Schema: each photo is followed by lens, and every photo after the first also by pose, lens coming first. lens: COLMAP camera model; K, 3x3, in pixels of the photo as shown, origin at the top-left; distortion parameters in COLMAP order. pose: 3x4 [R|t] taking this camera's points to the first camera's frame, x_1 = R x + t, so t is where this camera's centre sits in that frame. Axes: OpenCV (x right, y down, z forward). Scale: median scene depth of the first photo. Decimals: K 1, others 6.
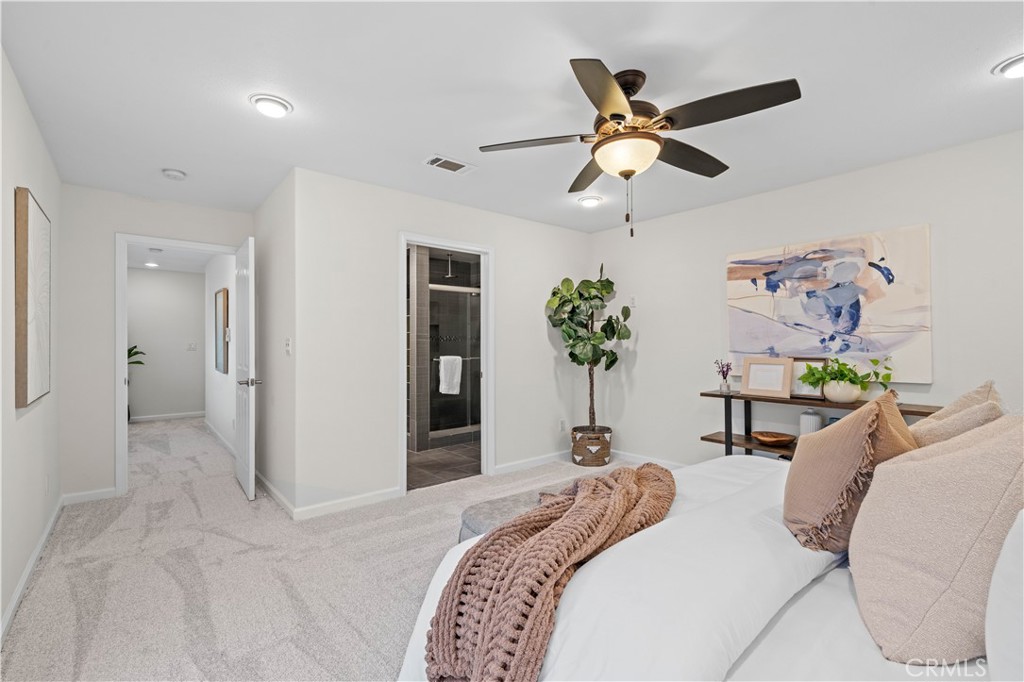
lens RADIAL K [[453.7, 0, 509.9], [0, 453.7, 342.0], [0, 0, 1]] dist [-0.003139, -0.000432]
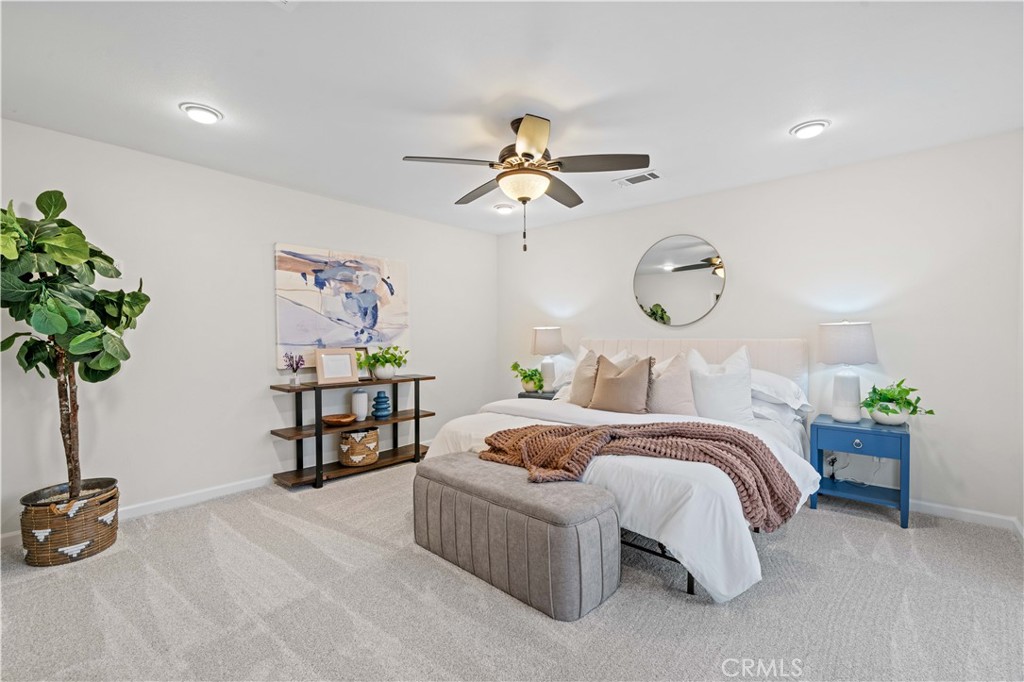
lens RADIAL K [[453.7, 0, 509.9], [0, 453.7, 342.0], [0, 0, 1]] dist [-0.003139, -0.000432]
pose [[-0.160088, -0.010497, 0.987047, -0.616138], [-0.002094, 0.999945, 0.010294, 0.006461], [-0.987100, -0.000419, -0.160102, 0.777076]]
